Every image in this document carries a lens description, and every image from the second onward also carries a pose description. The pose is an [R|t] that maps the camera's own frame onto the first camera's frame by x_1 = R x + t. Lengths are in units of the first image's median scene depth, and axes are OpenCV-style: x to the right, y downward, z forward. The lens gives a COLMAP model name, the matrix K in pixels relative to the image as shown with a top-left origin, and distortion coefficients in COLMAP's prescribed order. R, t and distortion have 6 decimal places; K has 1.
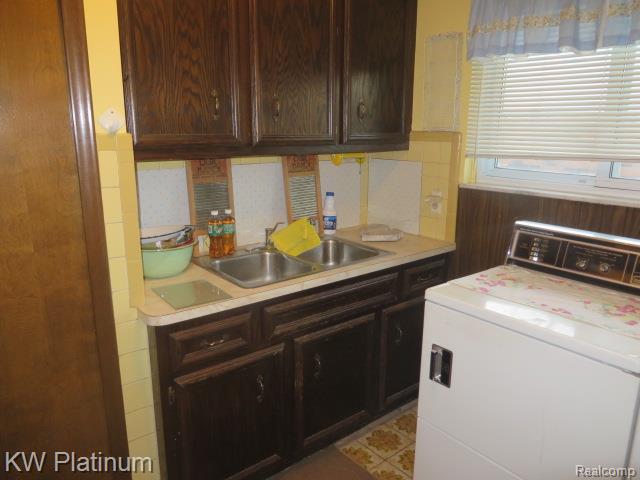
lens RADIAL K [[481.3, 0, 320.1], [0, 481.3, 241.1], [0, 0, 1]] dist [-0.013260, 0.000940]
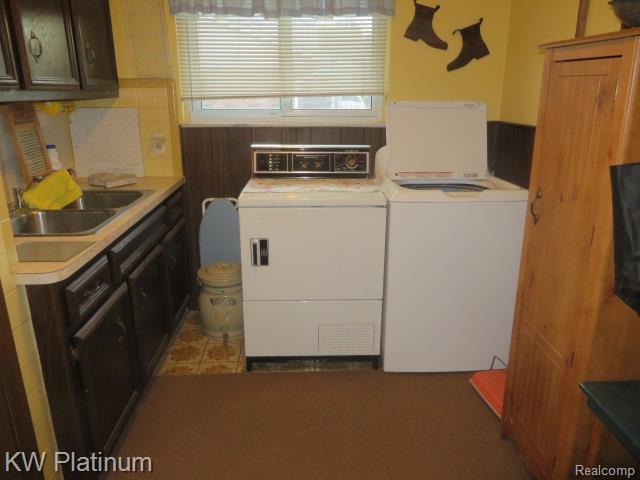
lens RADIAL K [[481.3, 0, 316.3], [0, 481.3, 237.3], [0, 0, 1]] dist [-0.013260, 0.000940]
pose [[0.617399, -0.237708, 0.749876, -0.484741], [0.187774, 0.970229, 0.152958, 0.032782], [-0.763911, 0.046371, 0.643654, 0.014900]]
